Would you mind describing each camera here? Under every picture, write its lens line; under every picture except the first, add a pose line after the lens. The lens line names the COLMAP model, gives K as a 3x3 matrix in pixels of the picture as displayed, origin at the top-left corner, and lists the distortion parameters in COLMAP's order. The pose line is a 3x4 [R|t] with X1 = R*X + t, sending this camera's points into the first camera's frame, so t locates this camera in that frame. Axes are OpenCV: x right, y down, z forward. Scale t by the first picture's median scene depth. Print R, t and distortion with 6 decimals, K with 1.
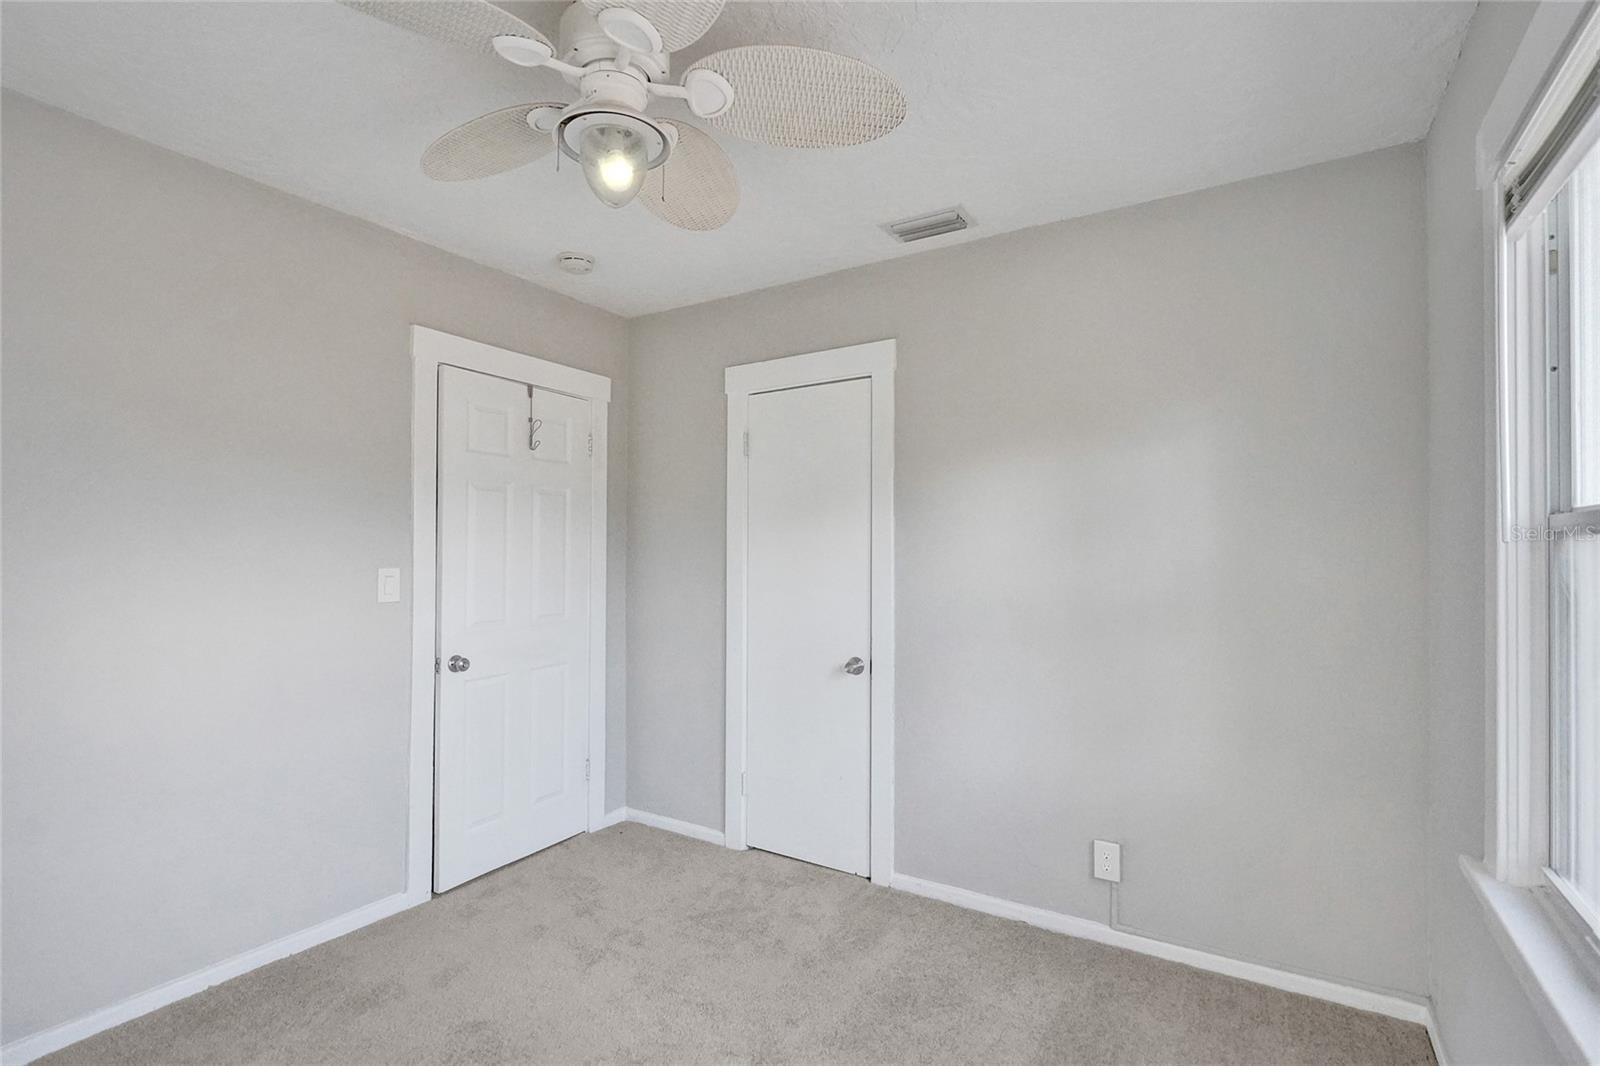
lens RADIAL K [[746.0, 0, 784.4], [0, 746.0, 534.7], [0, 0, 1]] dist [-0.004762, -0.000174]
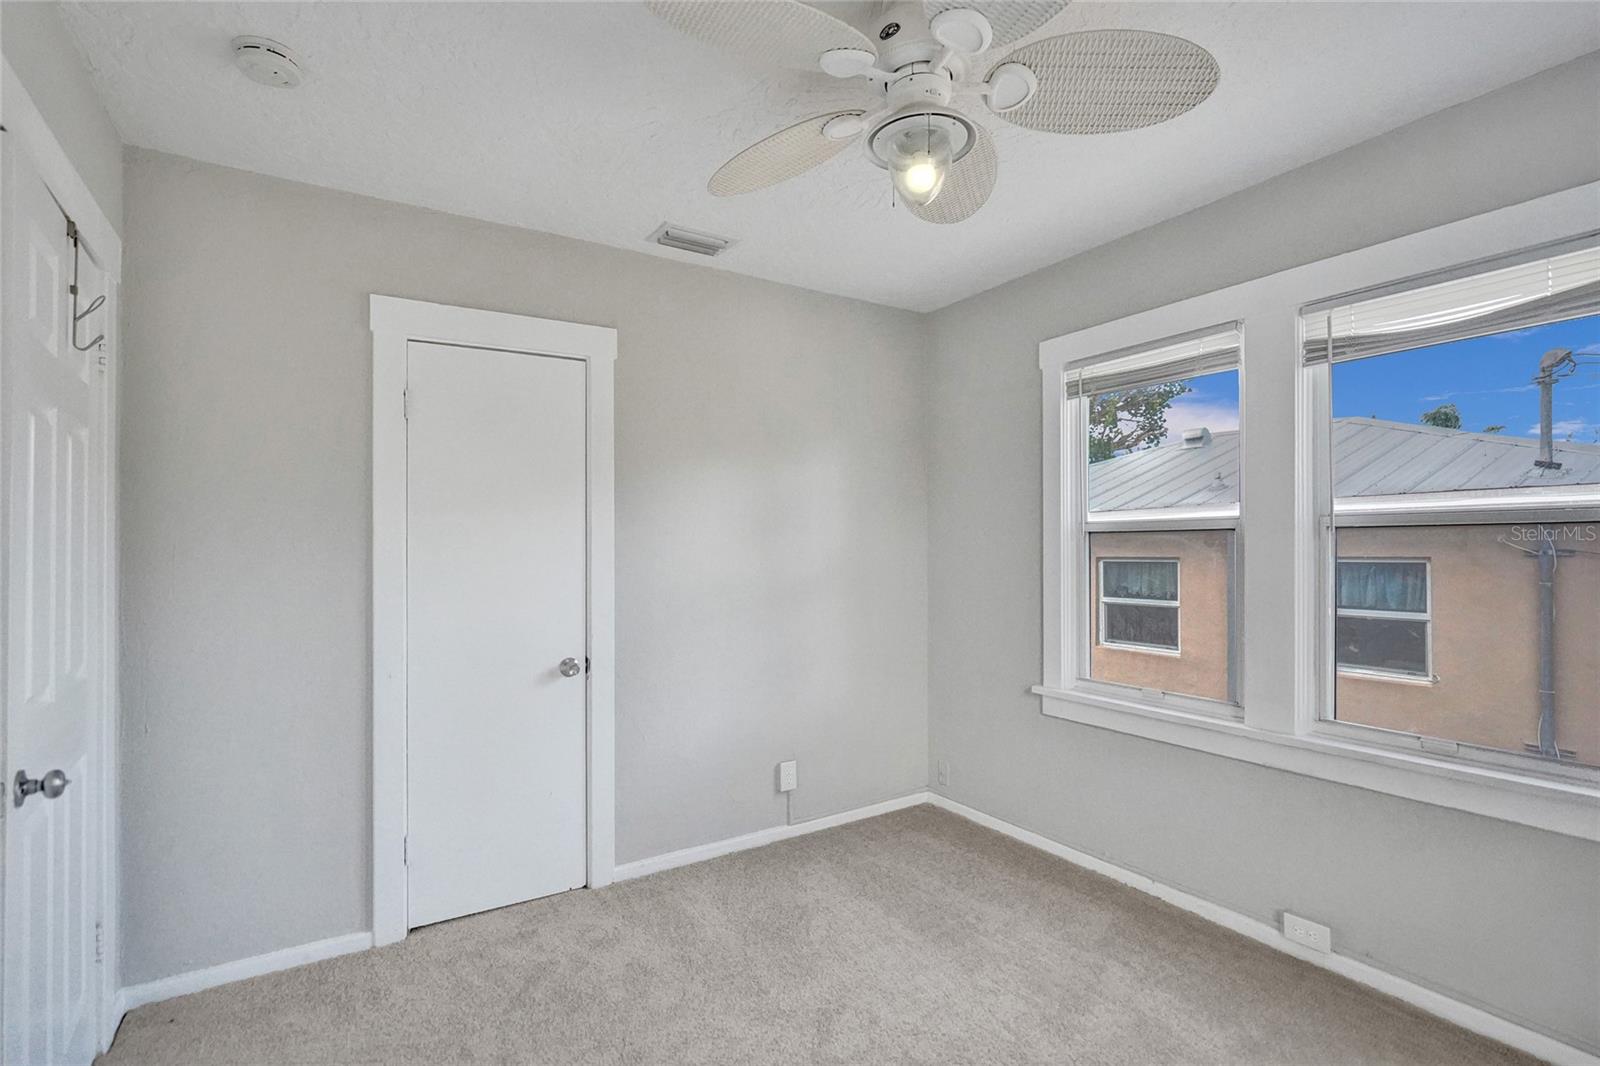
lens RADIAL K [[746.0, 0, 784.4], [0, 746.0, 534.7], [0, 0, 1]] dist [-0.004762, -0.000174]
pose [[0.428281, 0.008301, 0.903608, -0.659095], [-0.011678, 0.999925, -0.003650, 0.011992], [-0.903570, -0.008989, 0.428346, 0.376011]]
